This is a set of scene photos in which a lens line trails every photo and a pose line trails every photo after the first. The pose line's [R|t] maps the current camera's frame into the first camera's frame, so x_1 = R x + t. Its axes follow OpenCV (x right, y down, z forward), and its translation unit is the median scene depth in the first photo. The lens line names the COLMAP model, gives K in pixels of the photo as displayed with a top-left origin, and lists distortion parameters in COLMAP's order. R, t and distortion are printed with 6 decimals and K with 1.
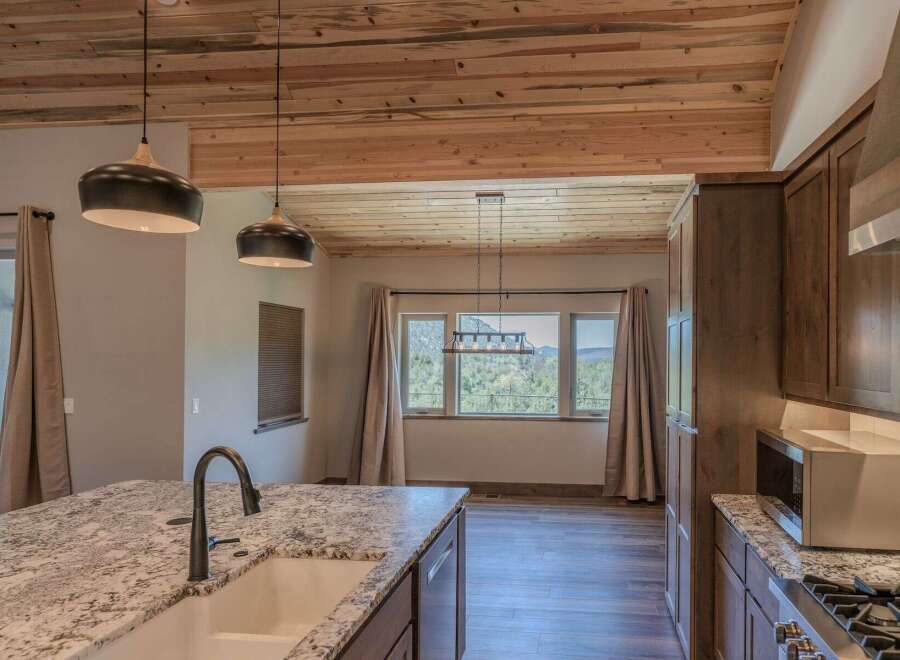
lens RADIAL K [[577.1, 0, 516.8], [0, 577.1, 361.8], [0, 0, 1]] dist [-0.001743, 0.001873]
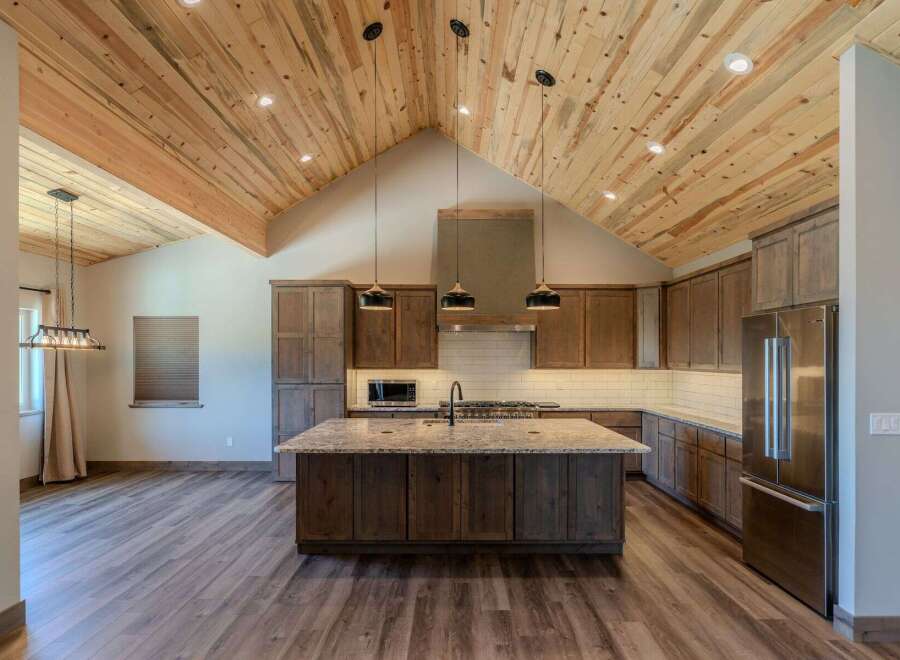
lens RADIAL K [[545.8, 0, 469.3], [0, 545.8, 363.2], [0, 0, 1]] dist [0.002773, 0.002185]
pose [[-0.133061, -0.013004, 0.991023, -1.414805], [0.002351, 0.999907, 0.013436, 0.001221], [-0.991105, 0.004118, -0.133018, 0.543710]]
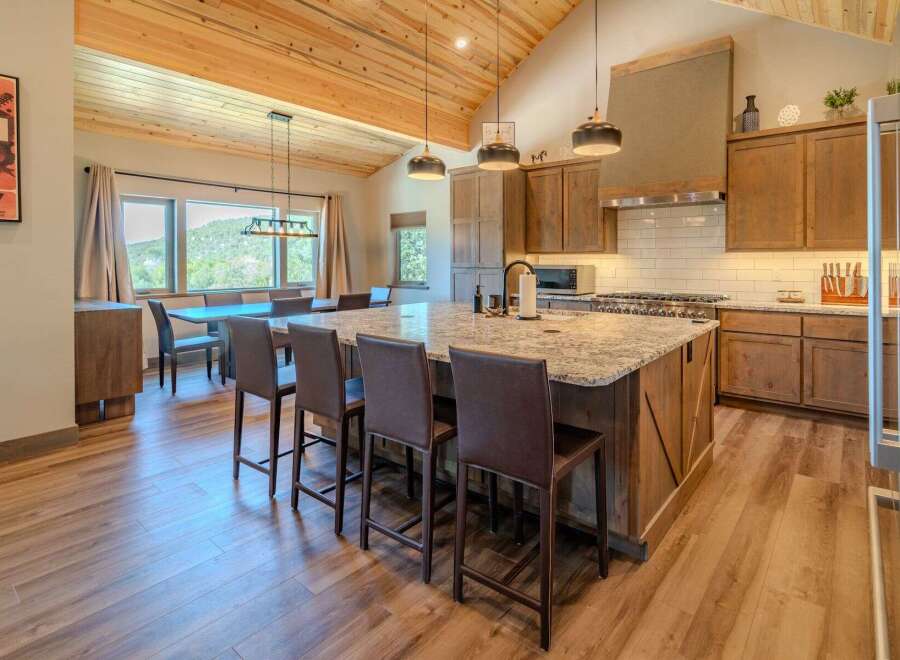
lens RADIAL K [[476.0, 0, 523.5], [0, 476.0, 266.0], [0, 0, 1]] dist [-0.003180, -0.001487]
pose [[0.481713, -0.017134, 0.876161, -0.937914], [0.009370, 0.999852, 0.014402, 0.056053], [-0.876279, 0.001272, 0.481803, -0.001408]]
